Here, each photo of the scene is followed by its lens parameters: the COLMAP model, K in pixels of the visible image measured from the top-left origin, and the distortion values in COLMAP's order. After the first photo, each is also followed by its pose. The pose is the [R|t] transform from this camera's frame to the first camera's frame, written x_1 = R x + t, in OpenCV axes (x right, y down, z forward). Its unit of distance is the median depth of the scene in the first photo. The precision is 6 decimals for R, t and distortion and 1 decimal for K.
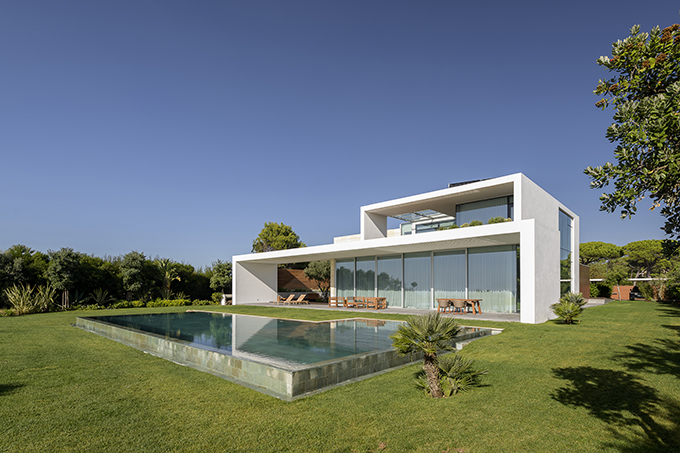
lens RADIAL K [[345.5, 0, 343.5], [0, 345.5, 279.5], [0, 0, 1]] dist [0.000518, -0.000076]
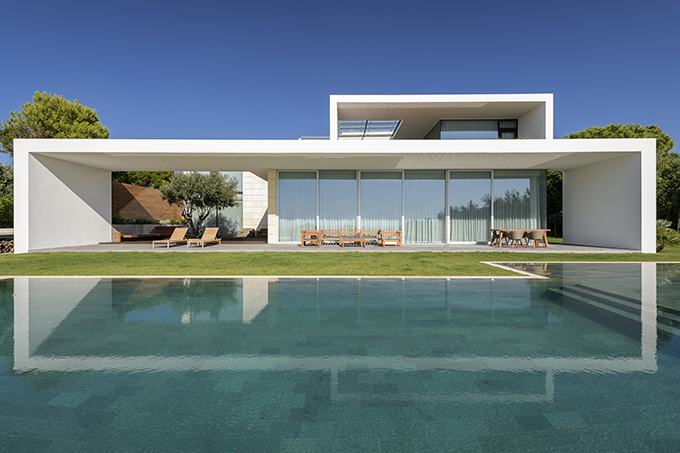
lens RADIAL K [[323.6, 0, 340.0], [0, 323.6, 226.5], [0, 0, 1]] dist [0.001678, -0.000243]
pose [[0.733936, 0.000349, 0.679219, -0.305409], [-0.019716, 0.999589, 0.020790, 0.025971], [-0.678933, -0.028650, 0.733641, 0.444294]]
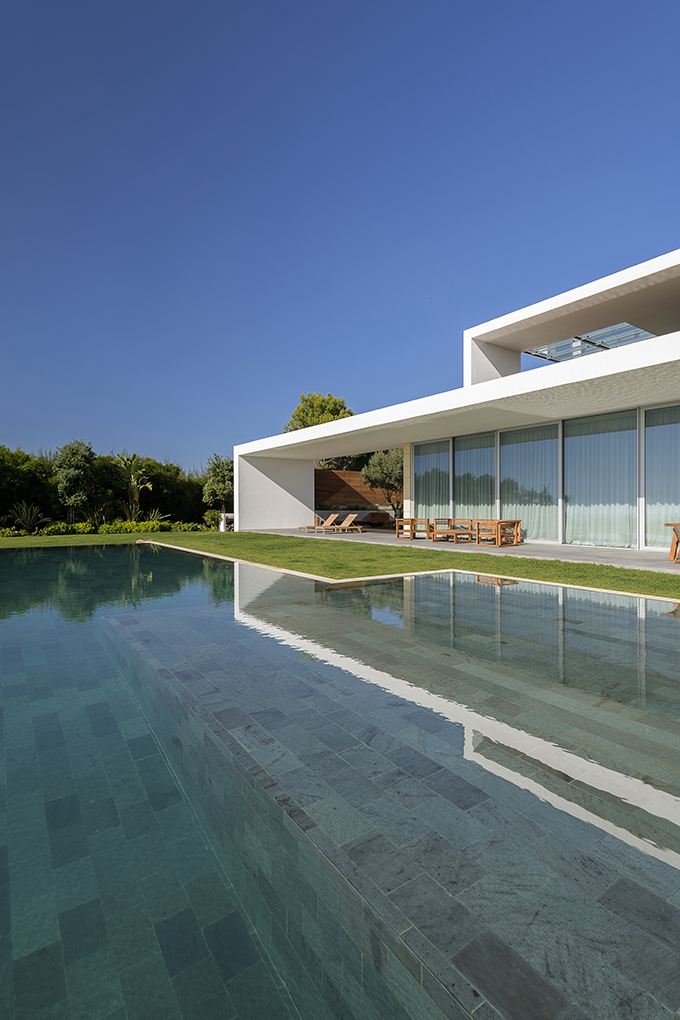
lens RADIAL K [[485.4, 0, 340.0], [0, 485.4, 510.0], [0, 0, 1]] dist [0.001678, -0.000243]
pose [[0.977788, 0.003930, -0.209558, 0.019101], [0.001893, 0.999618, 0.027579, 0.016177], [0.209586, -0.027363, 0.977407, 0.258495]]
